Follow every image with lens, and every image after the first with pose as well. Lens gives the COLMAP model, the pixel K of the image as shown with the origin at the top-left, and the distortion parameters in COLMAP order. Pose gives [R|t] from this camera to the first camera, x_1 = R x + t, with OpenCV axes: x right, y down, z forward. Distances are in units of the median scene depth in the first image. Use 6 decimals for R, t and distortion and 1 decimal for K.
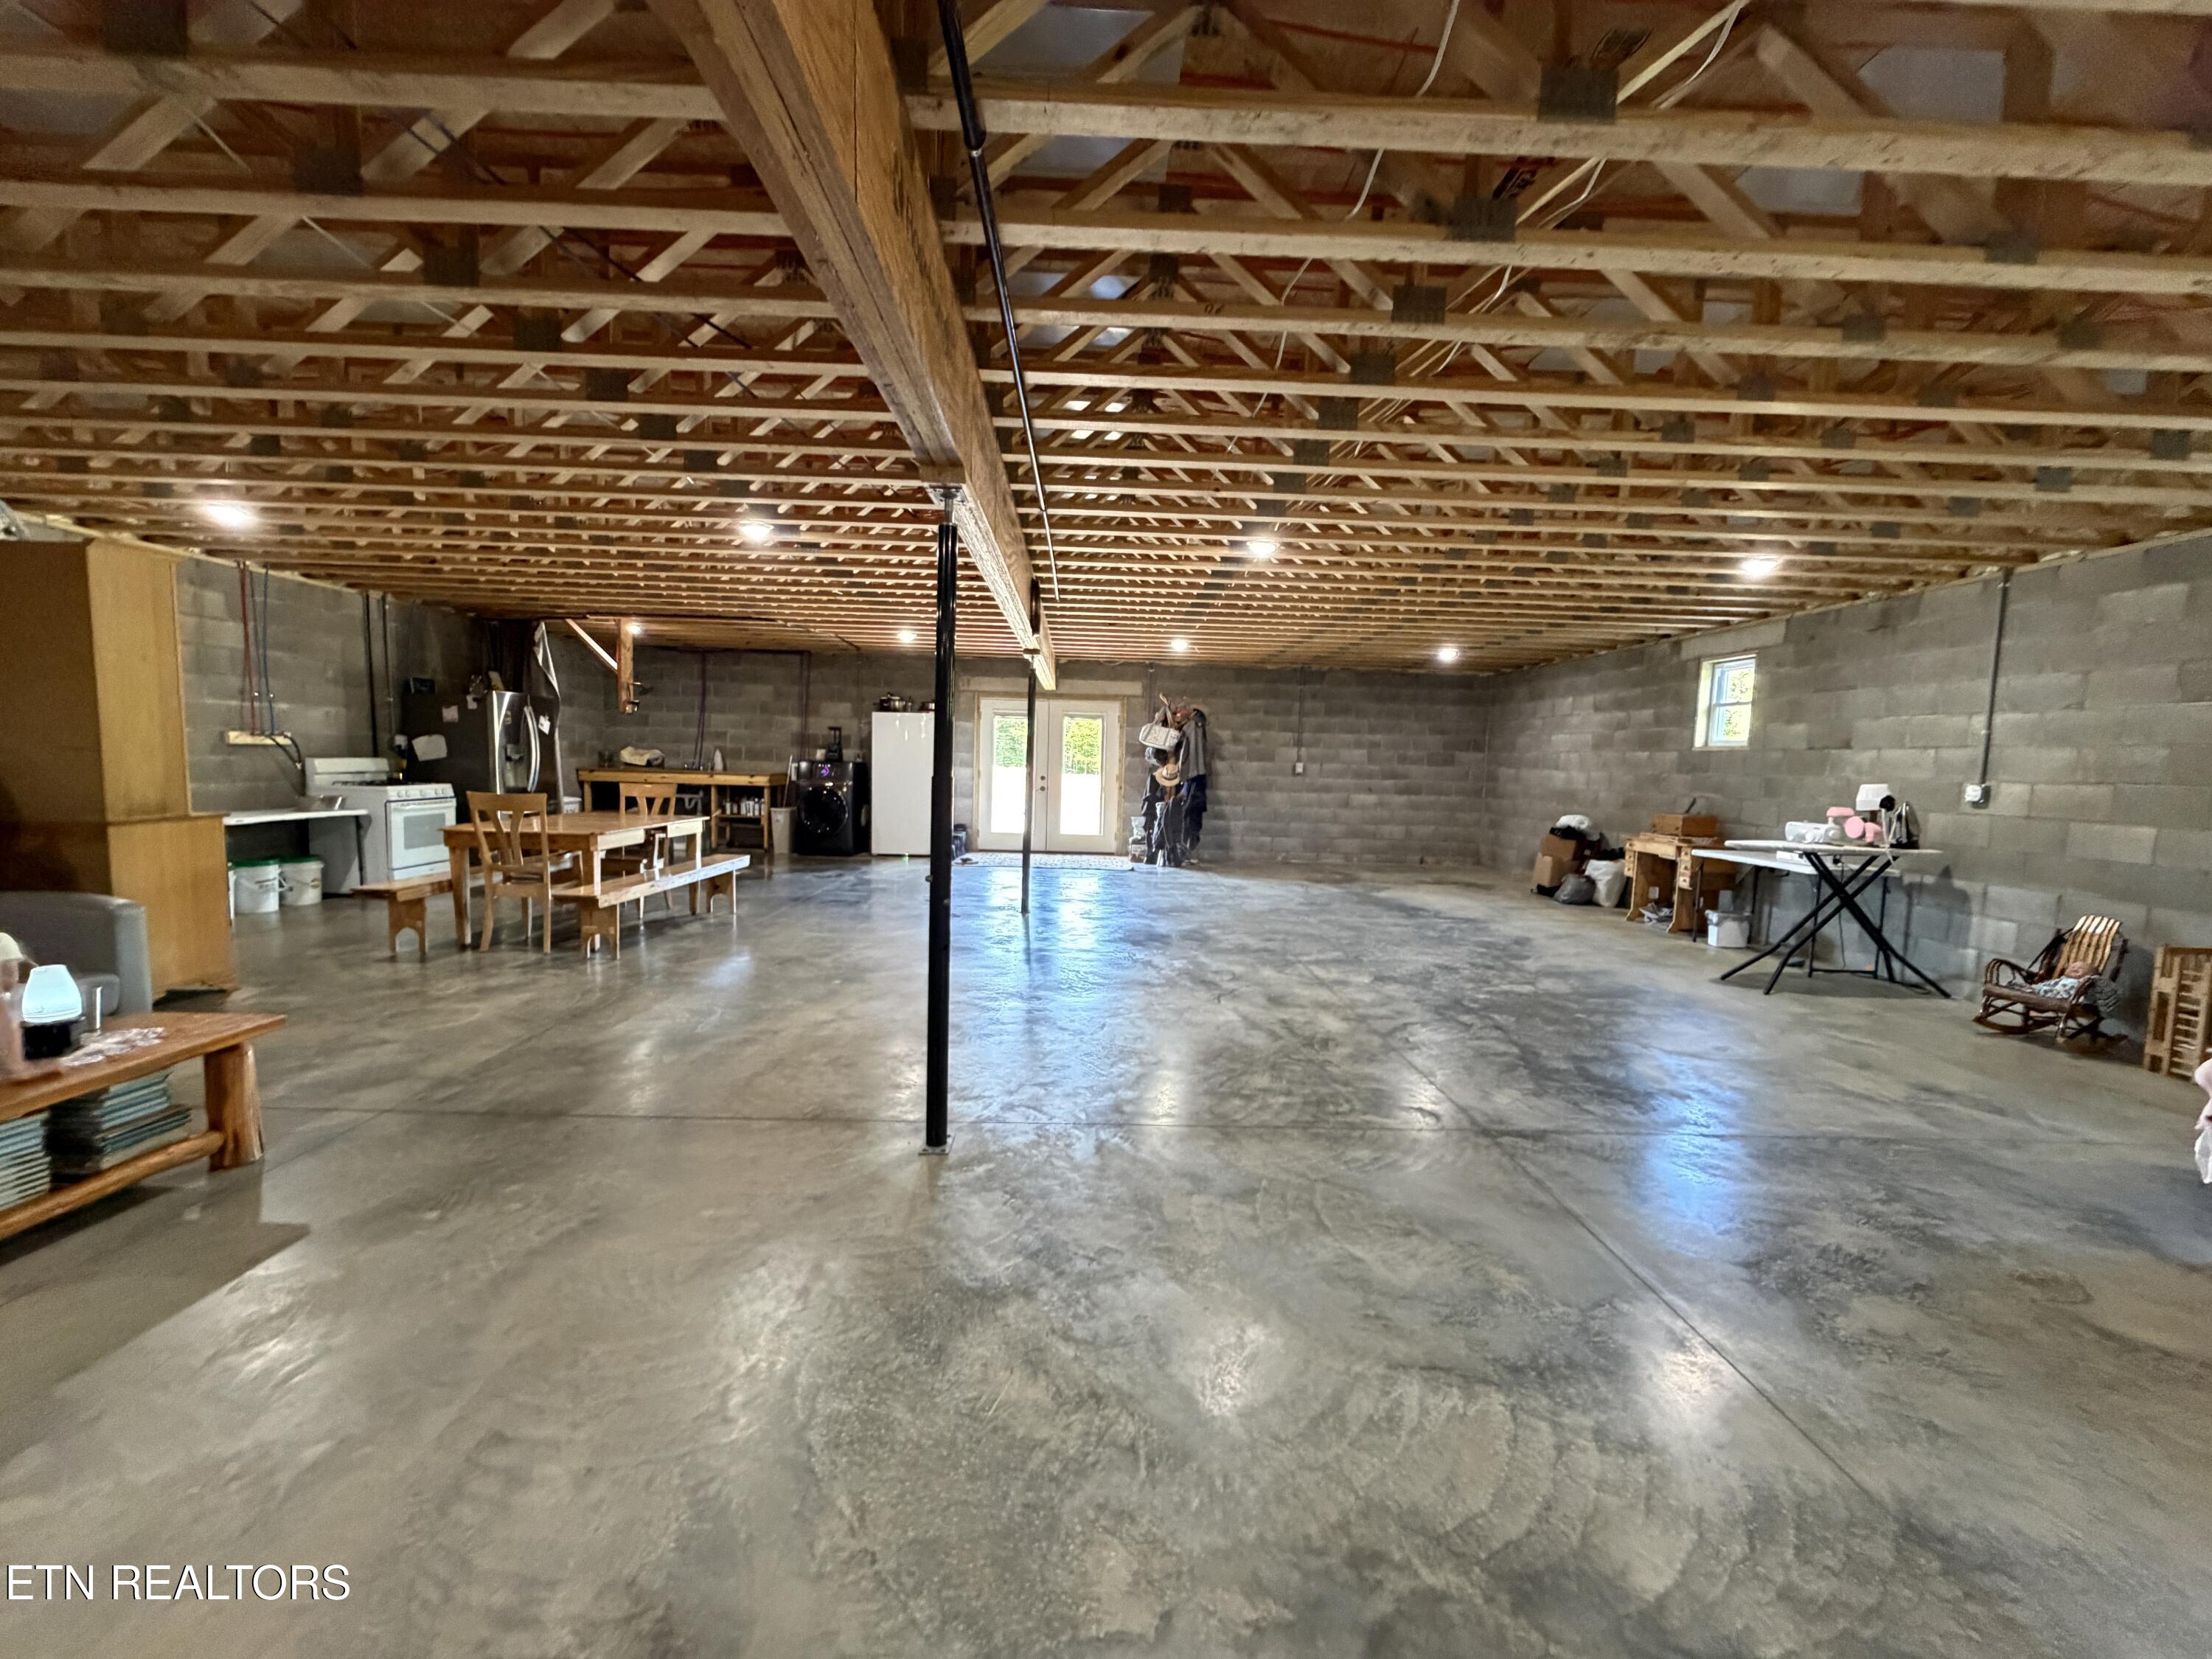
lens RADIAL K [[901.3, 0, 1104.7], [0, 901.3, 838.3], [0, 0, 1]] dist [0.008083, -0.001560]
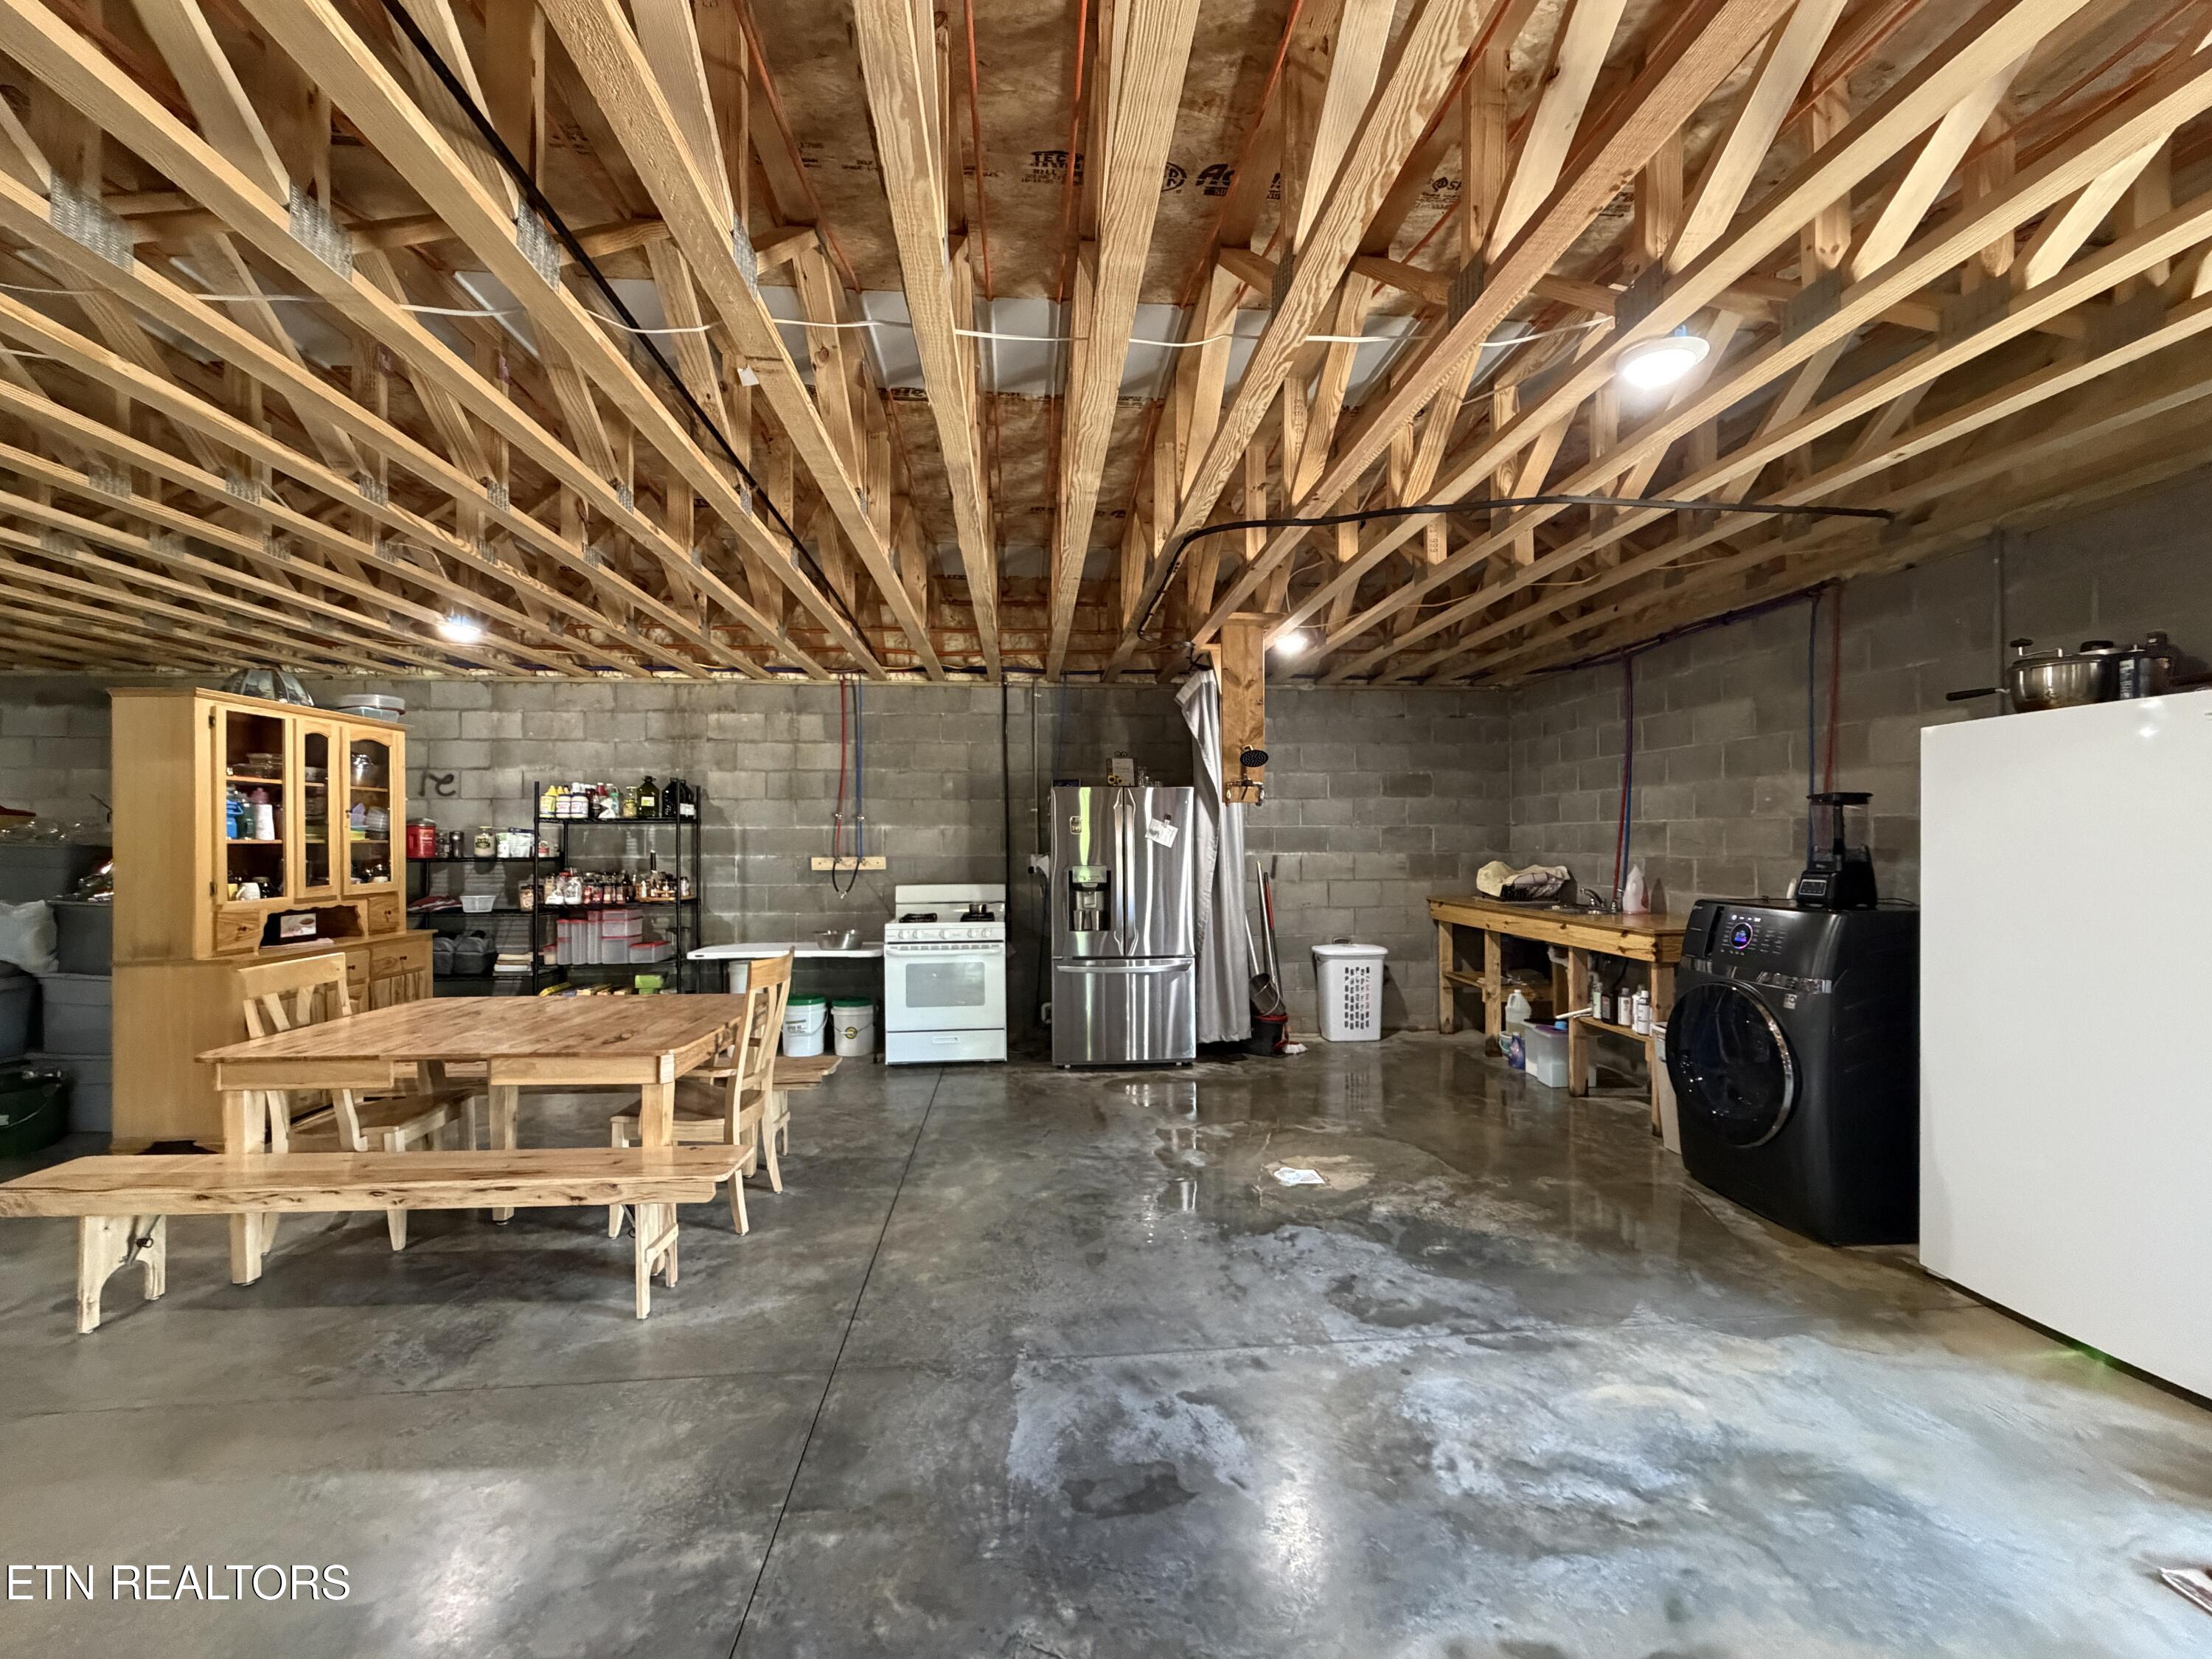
lens RADIAL K [[901.3, 0, 1098.7], [0, 901.3, 836.6], [0, 0, 1]] dist [0.008083, -0.001560]
pose [[0.055963, -0.033715, -0.997863, -0.005578], [-0.082724, 0.995837, -0.038286, -0.109902], [0.995000, 0.084690, 0.052941, 1.059638]]
